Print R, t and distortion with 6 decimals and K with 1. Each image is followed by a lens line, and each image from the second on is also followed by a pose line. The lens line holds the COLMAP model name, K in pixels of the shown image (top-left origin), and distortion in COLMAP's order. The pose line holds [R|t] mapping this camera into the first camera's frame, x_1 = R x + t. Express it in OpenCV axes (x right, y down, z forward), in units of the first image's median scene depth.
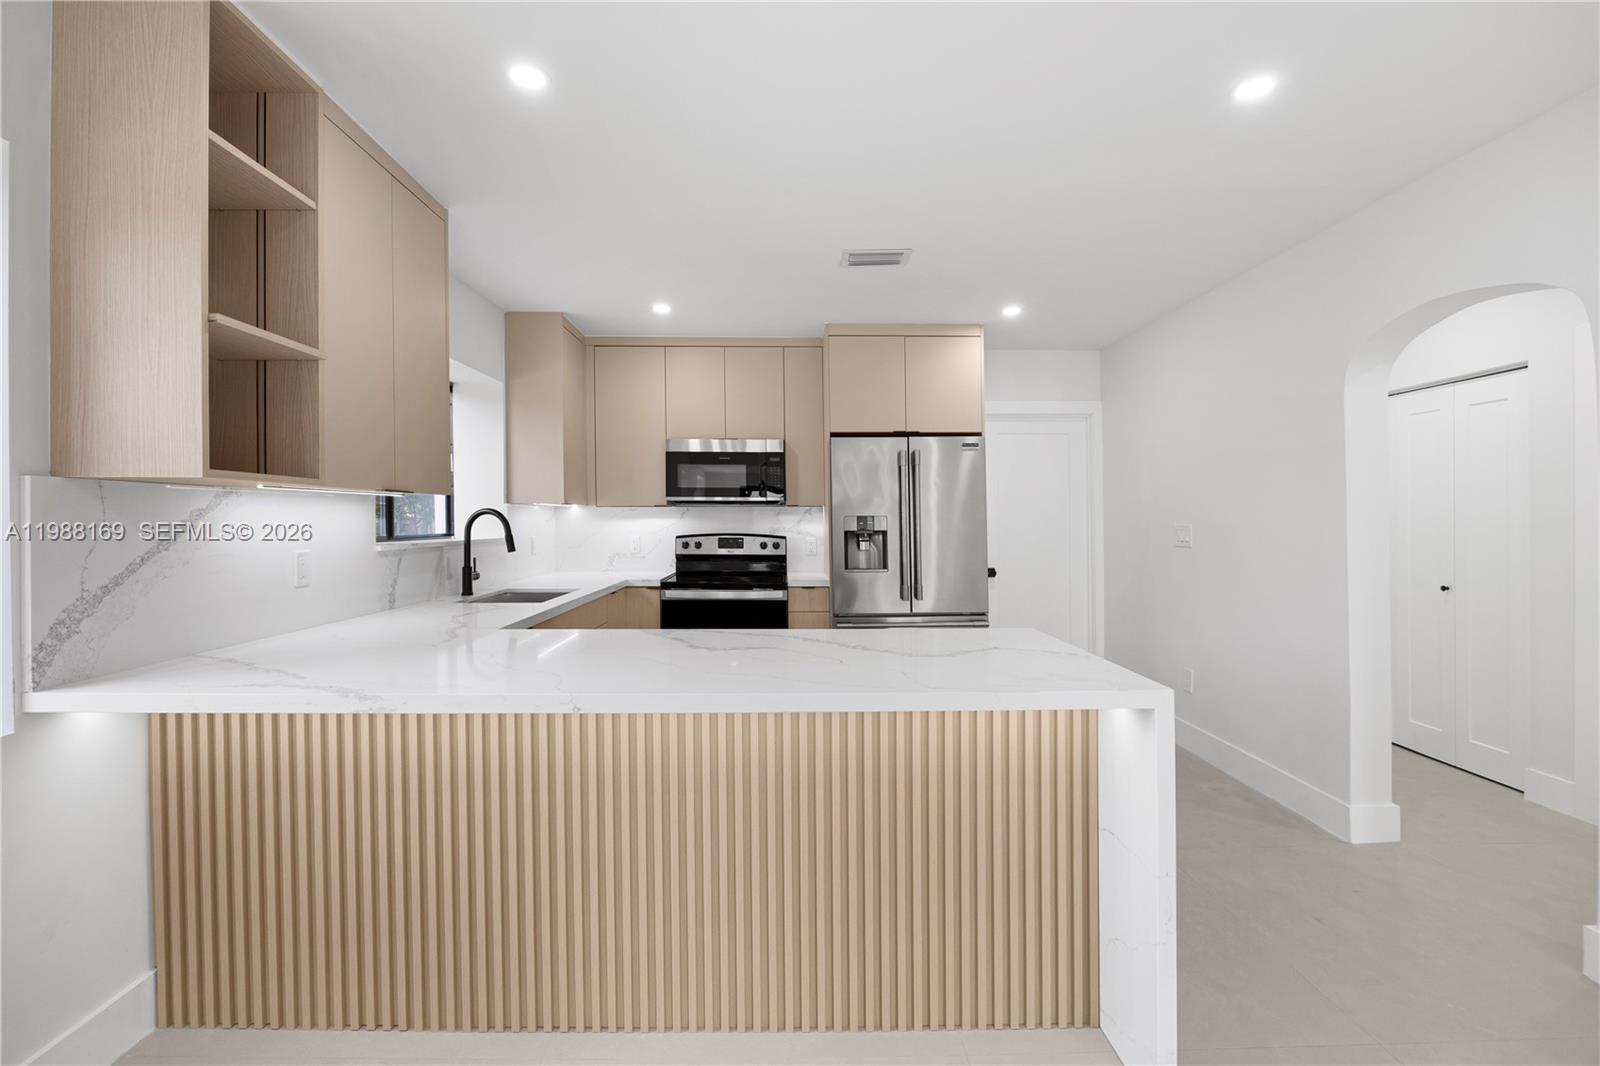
lens RADIAL K [[638.4, 0, 781.9], [0, 638.4, 518.9], [0, 0, 1]] dist [-0.016709, 0.000329]
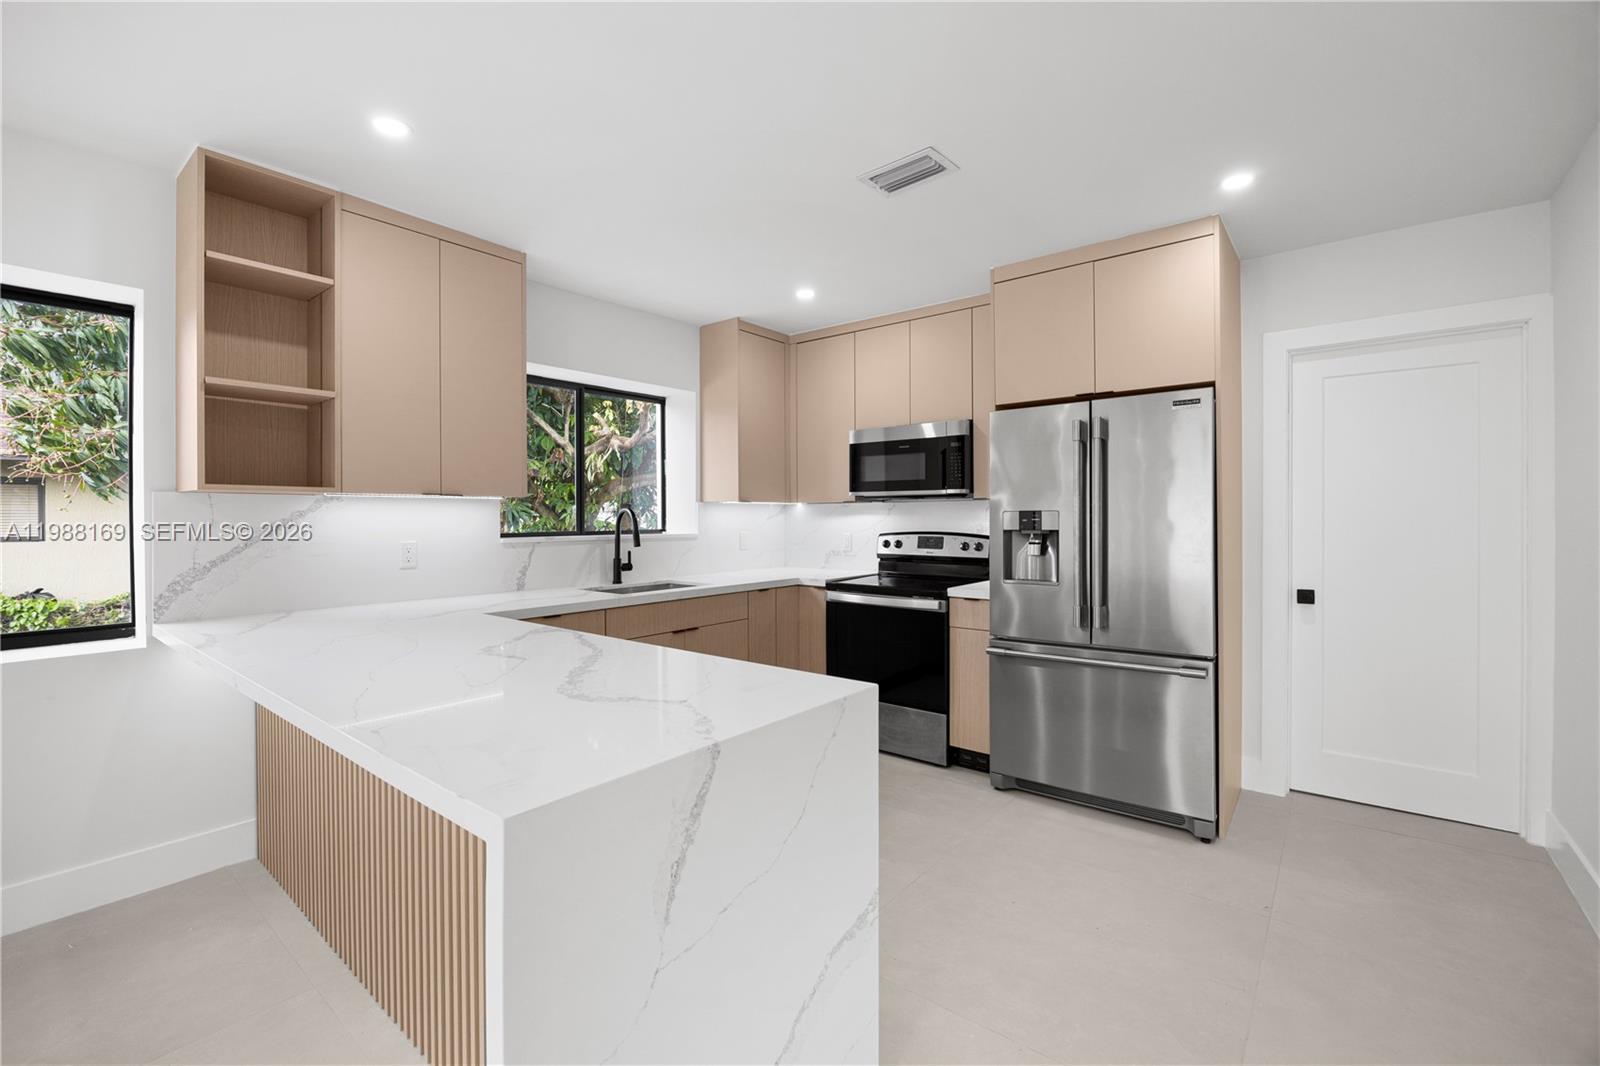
lens RADIAL K [[638.4, 0, 787.4], [0, 638.4, 521.1], [0, 0, 1]] dist [-0.016709, 0.000329]
pose [[0.797789, 0.001253, -0.602935, 0.324761], [0.004370, 0.999960, 0.007861, 0.000514], [0.602921, -0.008906, 0.797751, 0.200226]]
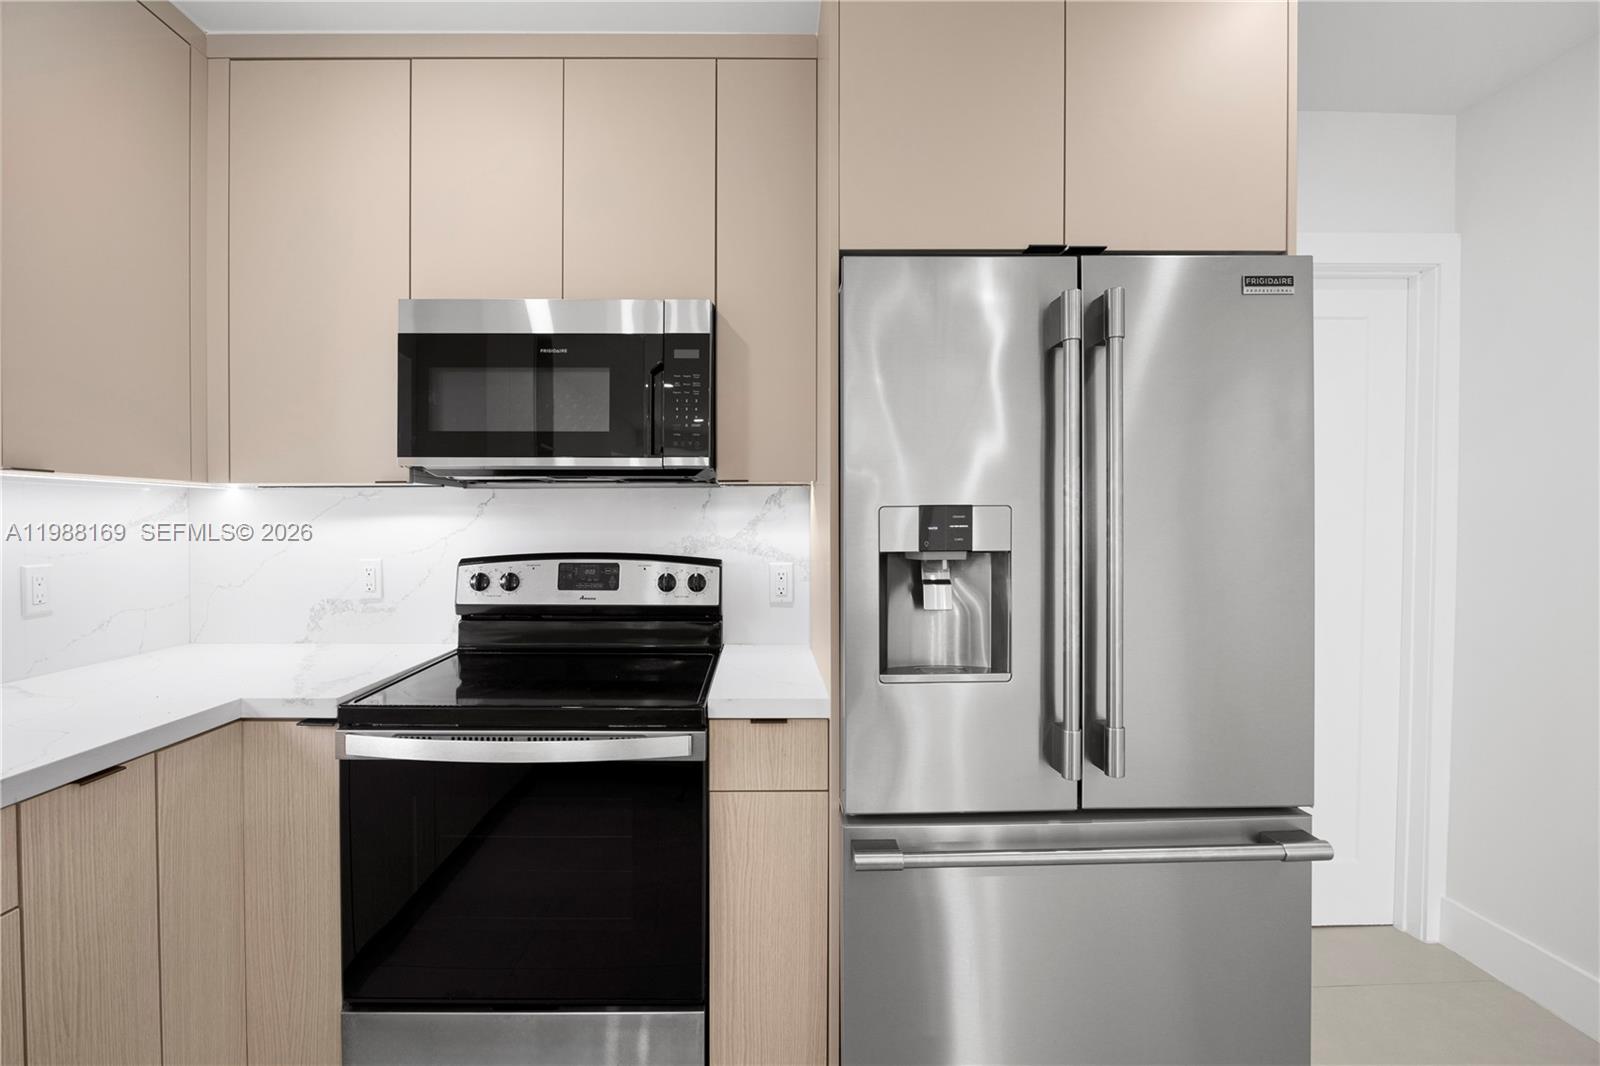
lens RADIAL K [[766.5, 0, 798.3], [0, 766.5, 528.9], [0, 0, 1]] dist [-0.022872, -0.000144]
pose [[0.999649, -0.003262, 0.026302, 0.043830], [0.002816, 0.999851, 0.017006, -0.000338], [-0.026354, -0.016926, 0.999509, 0.569333]]
